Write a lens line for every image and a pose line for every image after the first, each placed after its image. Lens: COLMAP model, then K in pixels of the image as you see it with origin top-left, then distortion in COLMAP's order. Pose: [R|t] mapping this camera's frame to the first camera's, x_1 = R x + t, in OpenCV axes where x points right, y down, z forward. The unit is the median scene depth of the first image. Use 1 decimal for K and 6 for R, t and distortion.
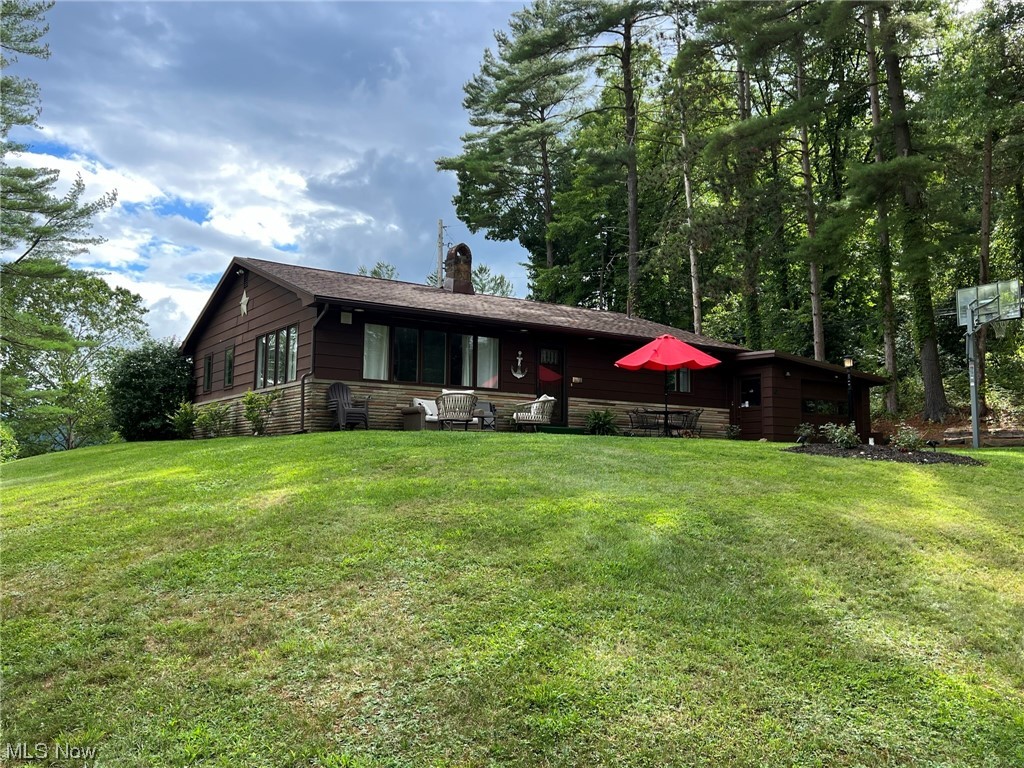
lens RADIAL K [[821.1, 0, 512.4], [0, 821.1, 388.3], [0, 0, 1]] dist [0.002360, -0.013179]
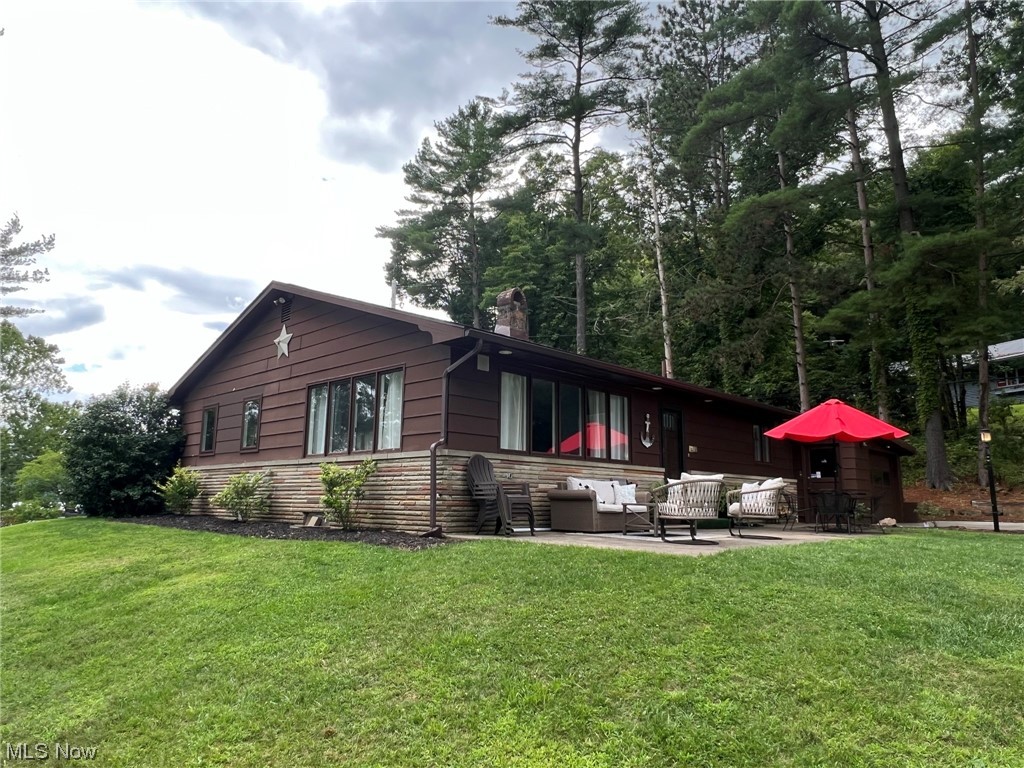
lens RADIAL K [[677.6, 0, 511.1], [0, 677.6, 378.5], [0, 0, 1]] dist [-0.043262, -0.000474]
pose [[0.980933, 0.035531, 0.191069, -0.210627], [-0.018545, 0.995772, -0.089968, -0.014590], [-0.193457, 0.084709, 0.977445, 0.308929]]
